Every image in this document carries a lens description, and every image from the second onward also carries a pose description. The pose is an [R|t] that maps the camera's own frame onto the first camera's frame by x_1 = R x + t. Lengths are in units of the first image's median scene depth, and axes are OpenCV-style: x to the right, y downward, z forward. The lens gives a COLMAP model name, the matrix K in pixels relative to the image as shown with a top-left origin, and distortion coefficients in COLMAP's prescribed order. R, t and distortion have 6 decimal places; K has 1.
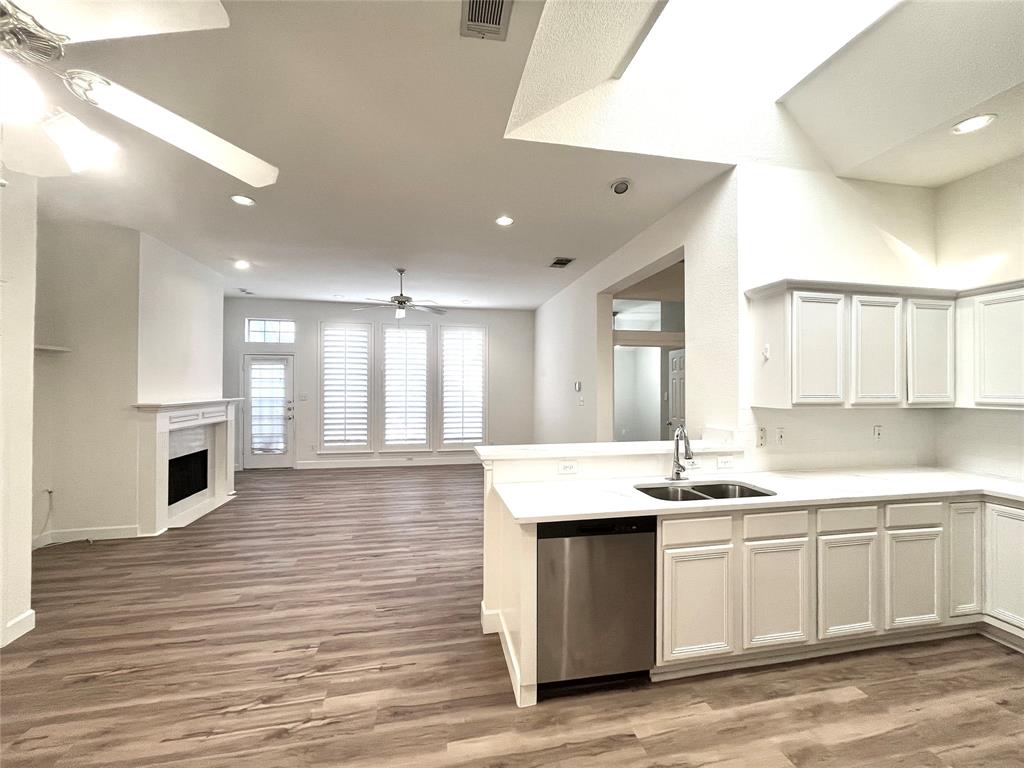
lens RADIAL K [[414.1, 0, 511.2], [0, 414.1, 385.2], [0, 0, 1]] dist [-0.003232, 0.000396]
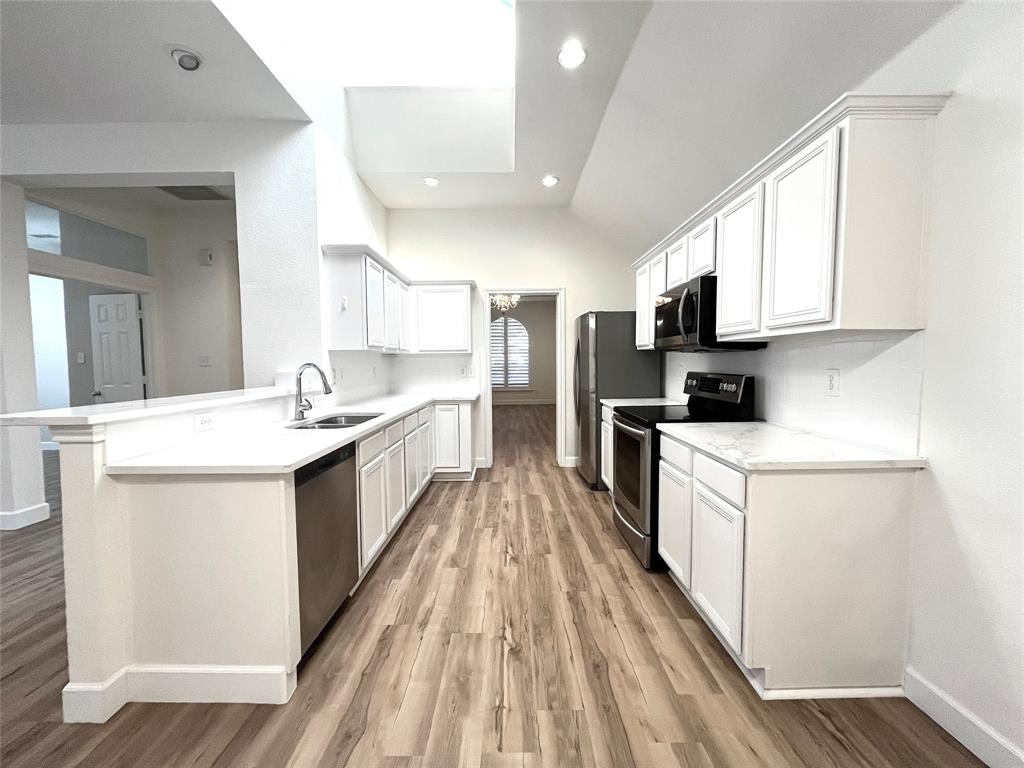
lens RADIAL K [[414.1, 0, 512.9], [0, 414.1, 382.9], [0, 0, 1]] dist [-0.003232, 0.000396]
pose [[0.195024, -0.054050, 0.979308, -0.372129], [0.004378, 0.998518, 0.054239, 0.070854], [-0.980789, -0.006291, 0.194971, 0.244207]]
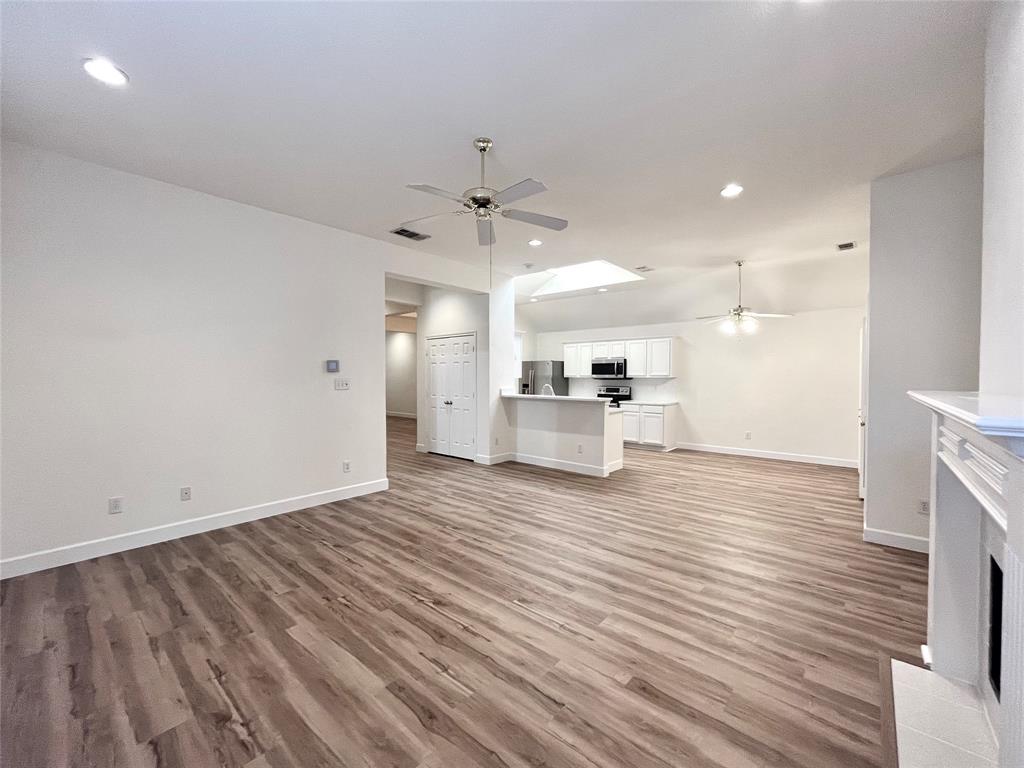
lens RADIAL K [[414.1, 0, 510.7], [0, 414.1, 382.6], [0, 0, 1]] dist [-0.003232, 0.000396]
pose [[-0.606081, -0.016220, 0.795238, -1.176560], [-0.005163, 0.999851, 0.016459, 0.033952], [-0.795386, 0.005870, -0.606074, 2.132077]]
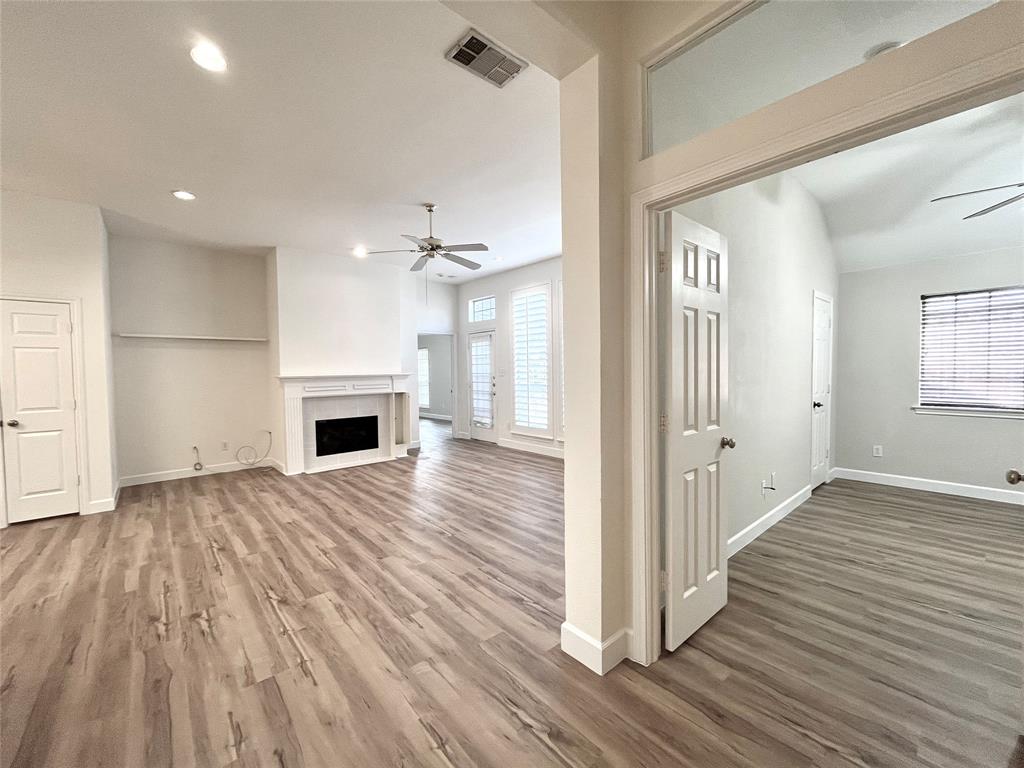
lens RADIAL K [[414.1, 0, 511.2], [0, 414.1, 384.1], [0, 0, 1]] dist [-0.003232, 0.000396]
pose [[0.493290, 0.018173, -0.869675, 0.798877], [0.021147, 0.999236, 0.032875, 0.052748], [0.869608, -0.034608, 0.492528, 1.217189]]
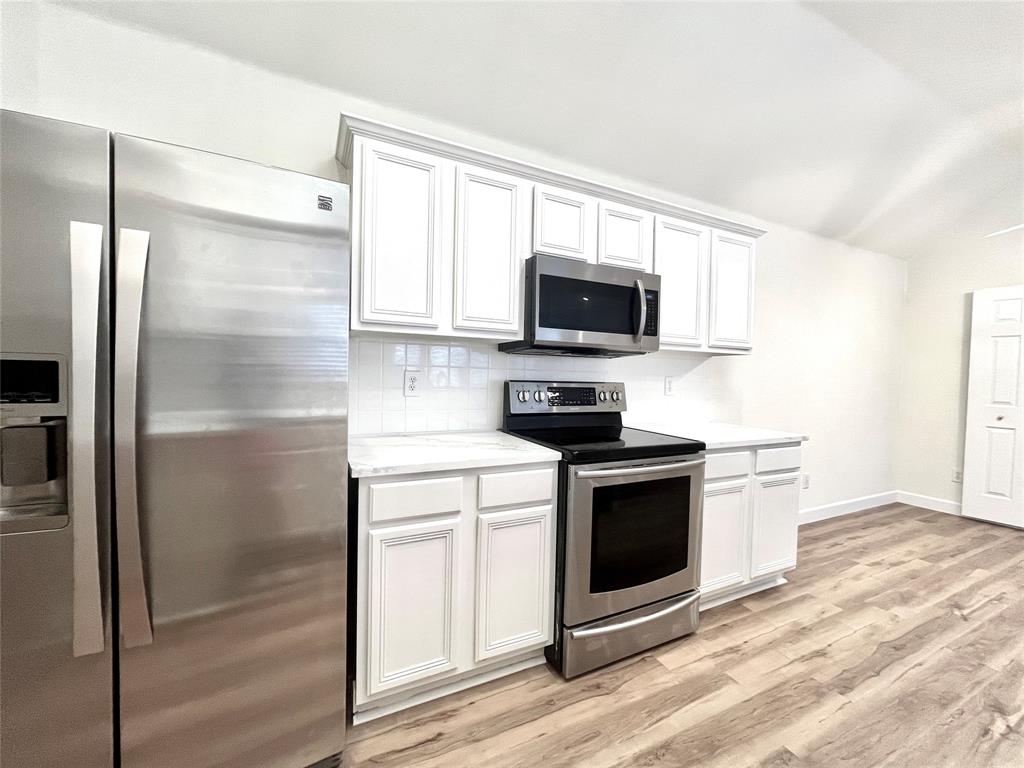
lens RADIAL K [[414.1, 0, 510.5], [0, 414.1, 384.9], [0, 0, 1]] dist [-0.003232, 0.000396]
pose [[-0.967237, -0.019012, -0.253161, 0.796469], [-0.025809, 0.999389, 0.023557, 0.090161], [0.252558, 0.029319, -0.967137, 0.643845]]
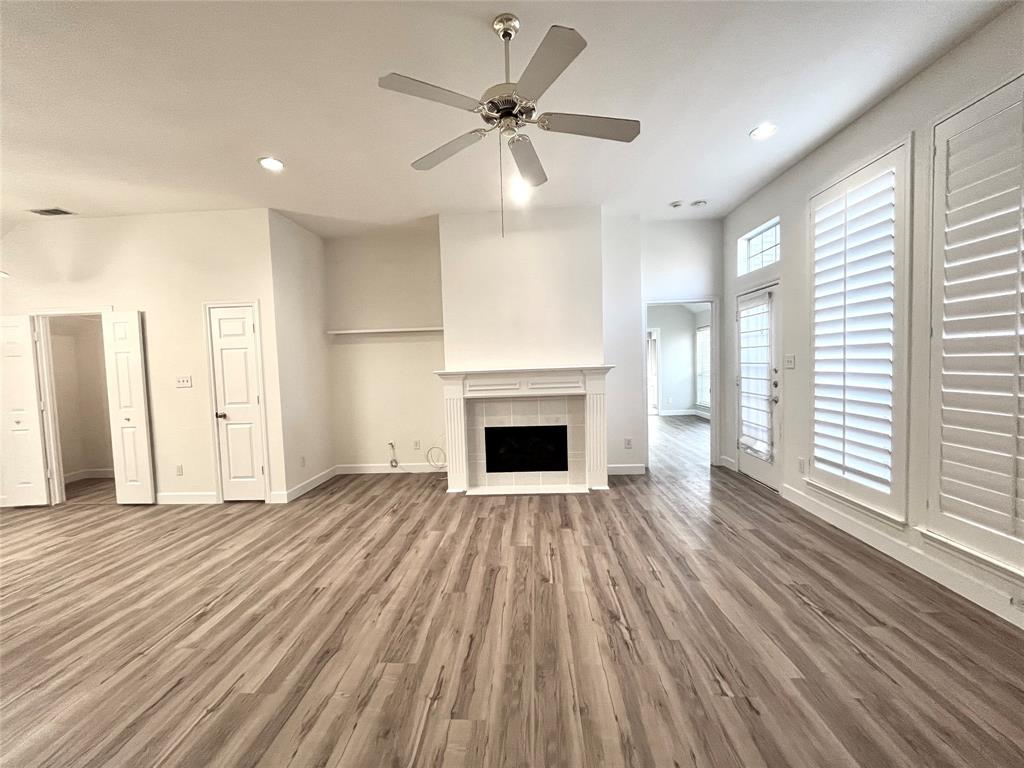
lens RADIAL K [[414.1, 0, 510.3], [0, 414.1, 383.9], [0, 0, 1]] dist [-0.003232, 0.000396]
pose [[-0.251042, 0.055031, -0.966411, 0.175231], [0.037251, 0.998192, 0.047164, 0.041166], [0.967259, -0.024159, -0.252638, 1.792453]]
